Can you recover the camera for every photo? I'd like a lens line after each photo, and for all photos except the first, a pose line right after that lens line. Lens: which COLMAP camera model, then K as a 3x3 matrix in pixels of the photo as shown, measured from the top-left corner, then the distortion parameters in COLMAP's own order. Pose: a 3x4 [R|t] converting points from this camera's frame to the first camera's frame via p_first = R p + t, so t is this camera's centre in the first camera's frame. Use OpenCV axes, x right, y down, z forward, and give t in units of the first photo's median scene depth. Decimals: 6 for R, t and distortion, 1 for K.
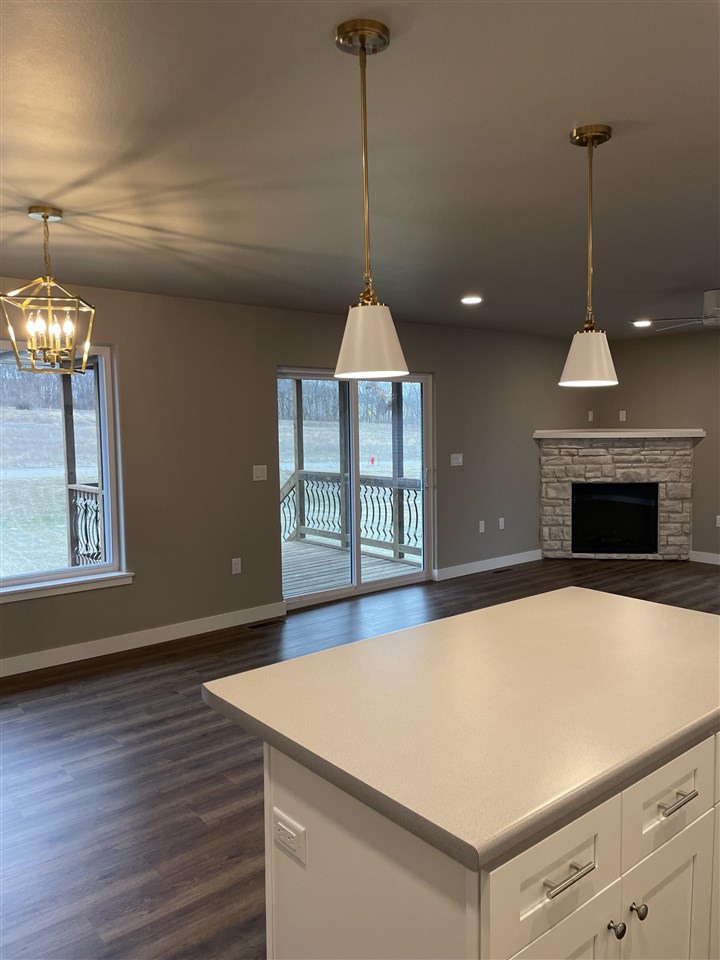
lens RADIAL K [[725.8, 0, 371.5], [0, 725.8, 479.9], [0, 0, 1]] dist [0.097929, -0.133983]
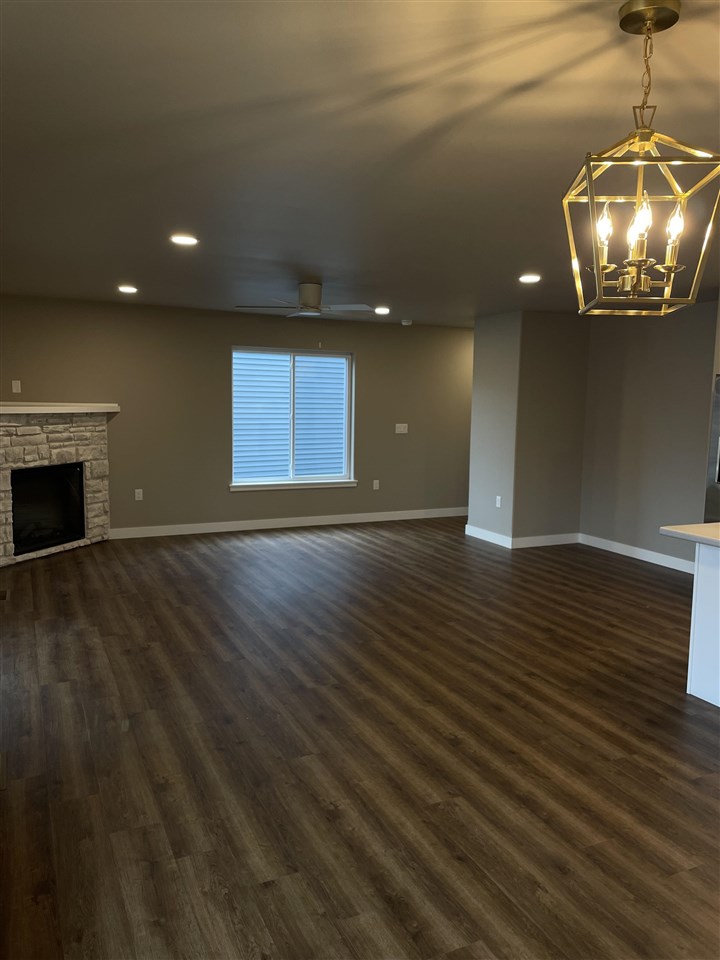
lens RADIAL K [[725.8, 0, 371.5], [0, 725.8, 479.9], [0, 0, 1]] dist [0.097929, -0.133983]
pose [[0.243221, -0.095975, 0.965211, -0.412586], [0.057205, 0.994780, 0.084500, -0.030672], [-0.968282, 0.034663, 0.247442, 0.423317]]
